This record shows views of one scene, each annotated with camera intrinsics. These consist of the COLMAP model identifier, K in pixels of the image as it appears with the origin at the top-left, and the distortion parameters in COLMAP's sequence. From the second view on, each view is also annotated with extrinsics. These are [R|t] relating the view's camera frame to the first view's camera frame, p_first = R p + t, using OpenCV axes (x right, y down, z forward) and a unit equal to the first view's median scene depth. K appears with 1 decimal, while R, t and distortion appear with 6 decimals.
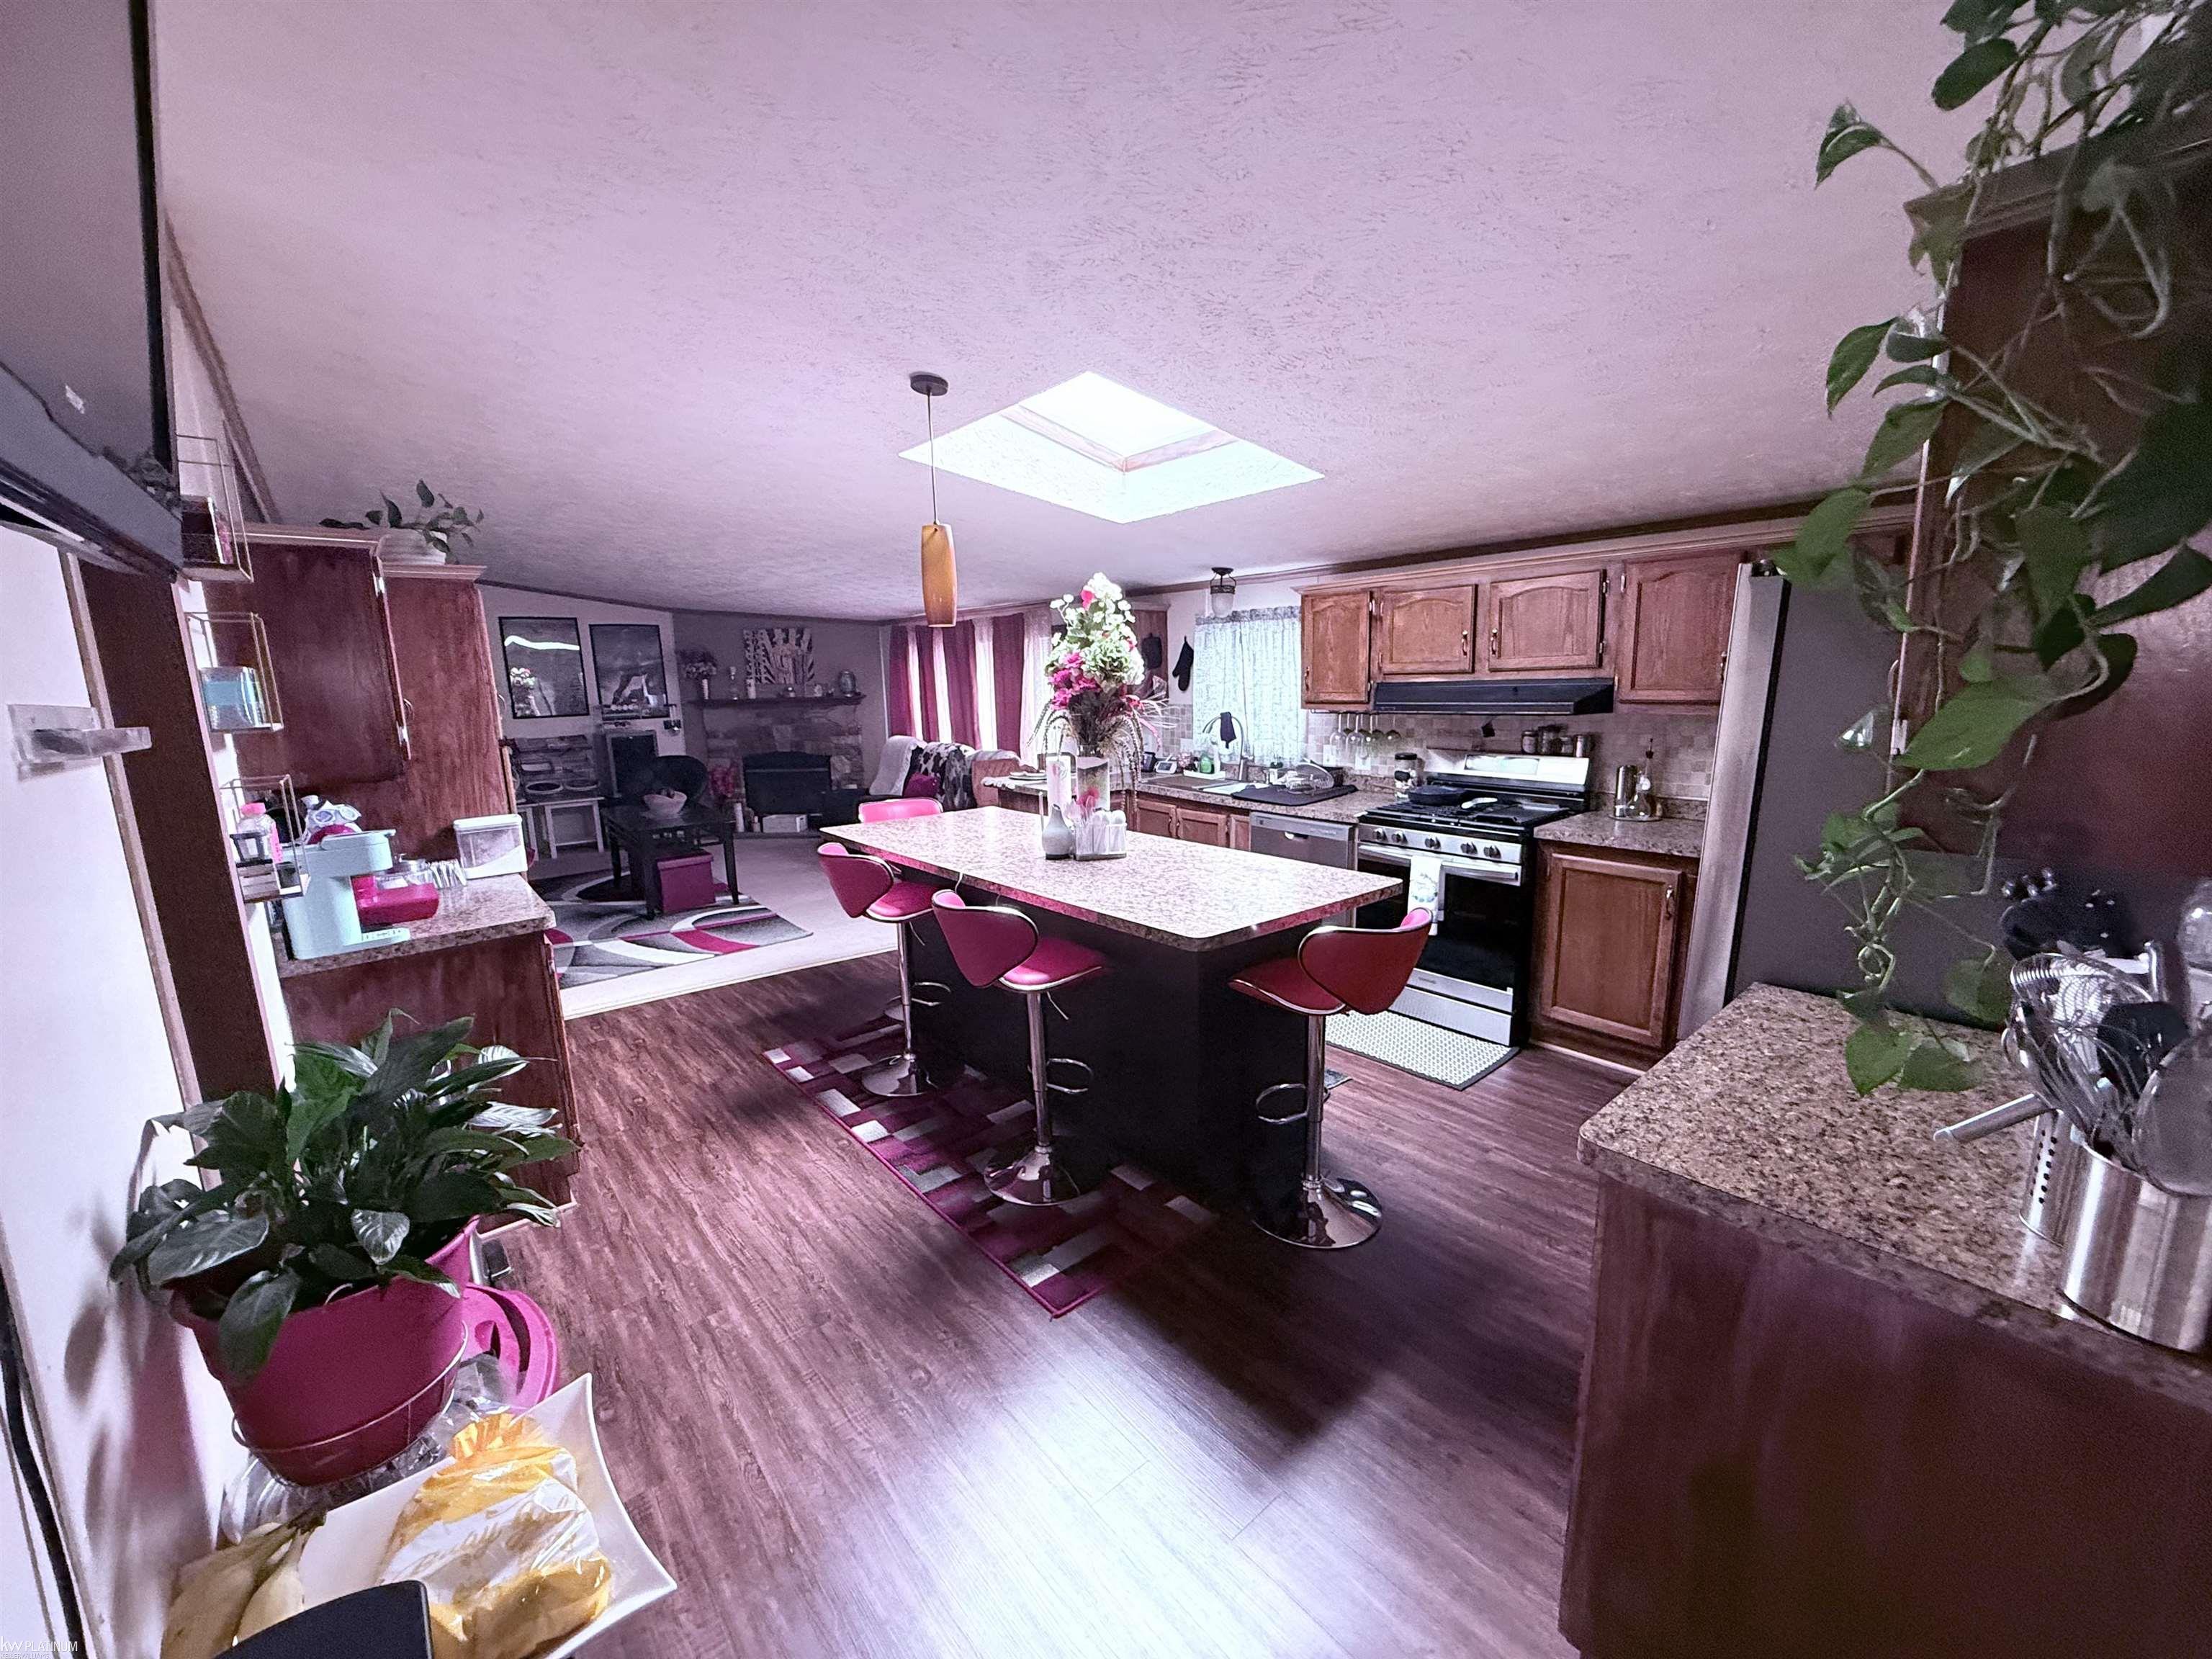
lens RADIAL K [[871.2, 0, 1106.6], [0, 871.2, 831.4], [0, 0, 1]] dist [0.003686, 0.000725]
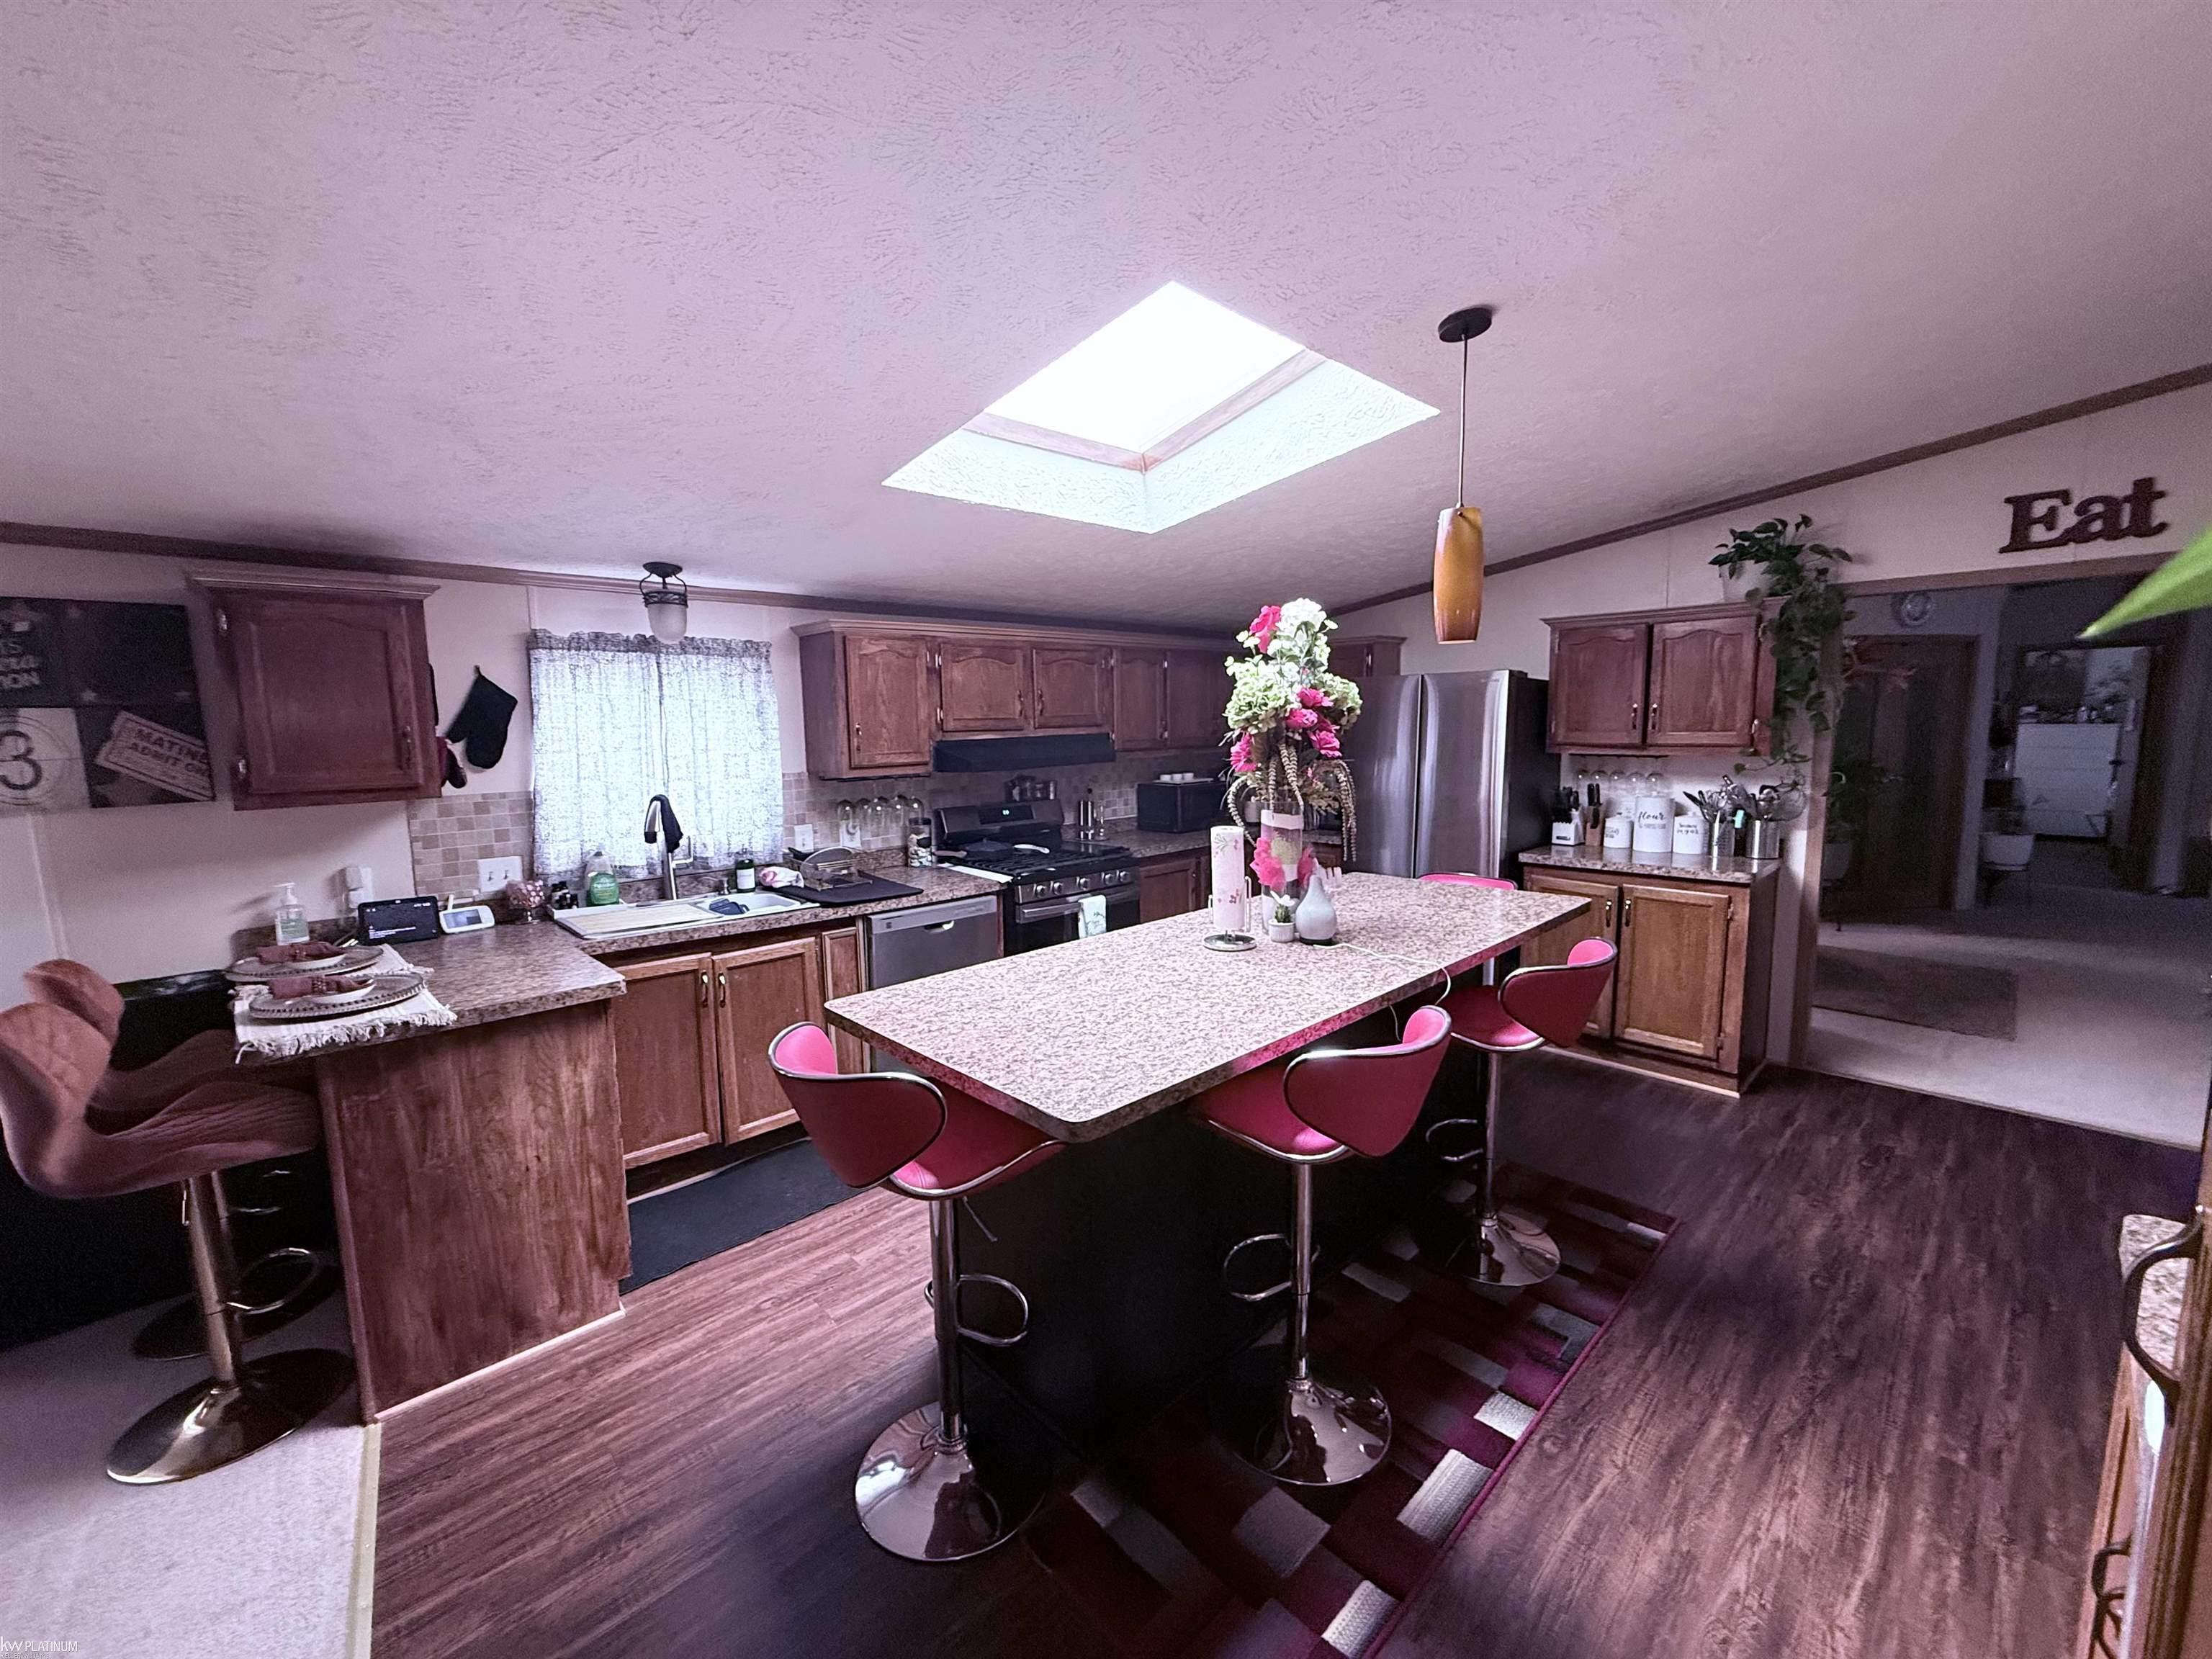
lens RADIAL K [[871.2, 0, 1105.2], [0, 871.2, 834.7], [0, 0, 1]] dist [0.003686, 0.000725]
pose [[-0.044059, -0.104492, 0.993549, -0.599829], [0.198312, 0.973809, 0.111210, -0.140604], [-0.979148, 0.201933, -0.022183, 0.859388]]
